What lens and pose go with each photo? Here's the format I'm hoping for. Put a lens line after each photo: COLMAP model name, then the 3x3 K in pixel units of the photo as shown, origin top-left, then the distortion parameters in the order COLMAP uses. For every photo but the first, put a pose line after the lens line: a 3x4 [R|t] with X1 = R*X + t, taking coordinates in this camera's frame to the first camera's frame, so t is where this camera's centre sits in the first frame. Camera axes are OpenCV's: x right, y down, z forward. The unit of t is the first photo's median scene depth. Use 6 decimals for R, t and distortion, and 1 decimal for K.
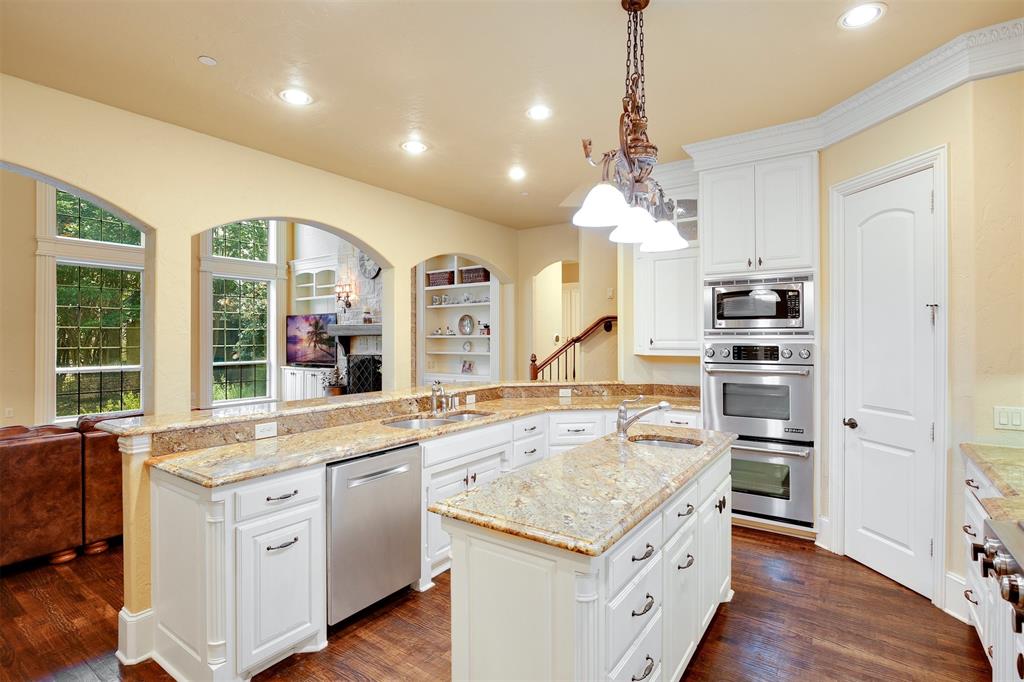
lens RADIAL K [[496.9, 0, 508.0], [0, 496.9, 335.2], [0, 0, 1]] dist [-0.004083, -0.000355]
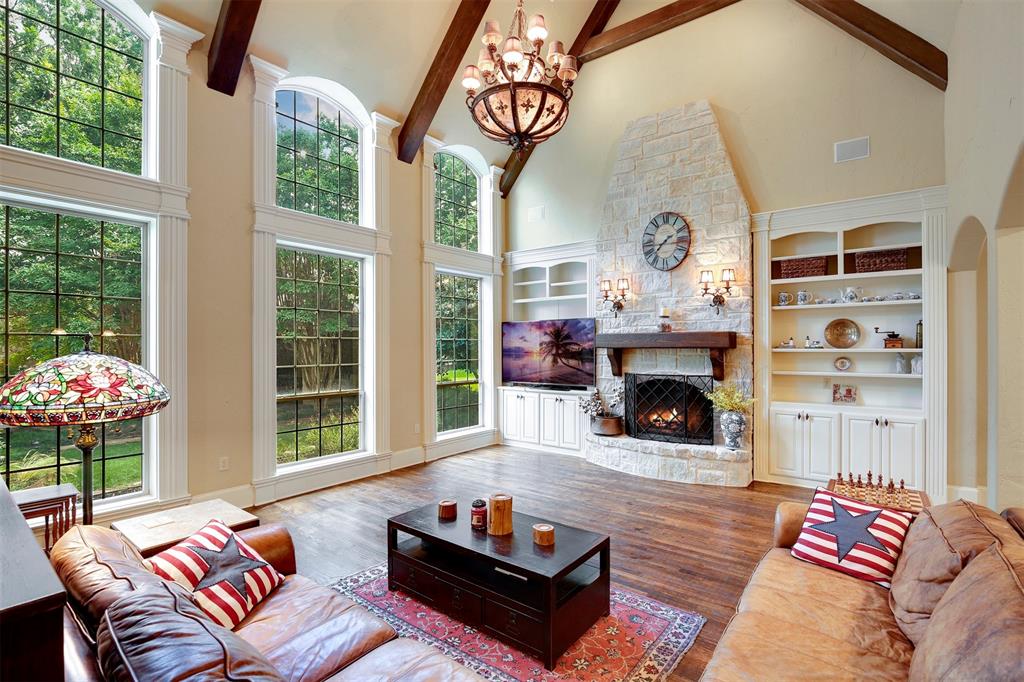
lens RADIAL K [[469.8, 0, 515.7], [0, 469.8, 341.5], [0, 0, 1]] dist [-0.017285, 0.001301]
pose [[0.999522, 0.001772, -0.030875, -0.436197], [-0.002006, 0.999970, -0.007546, -0.003022], [0.030861, 0.007604, 0.999495, 0.278571]]
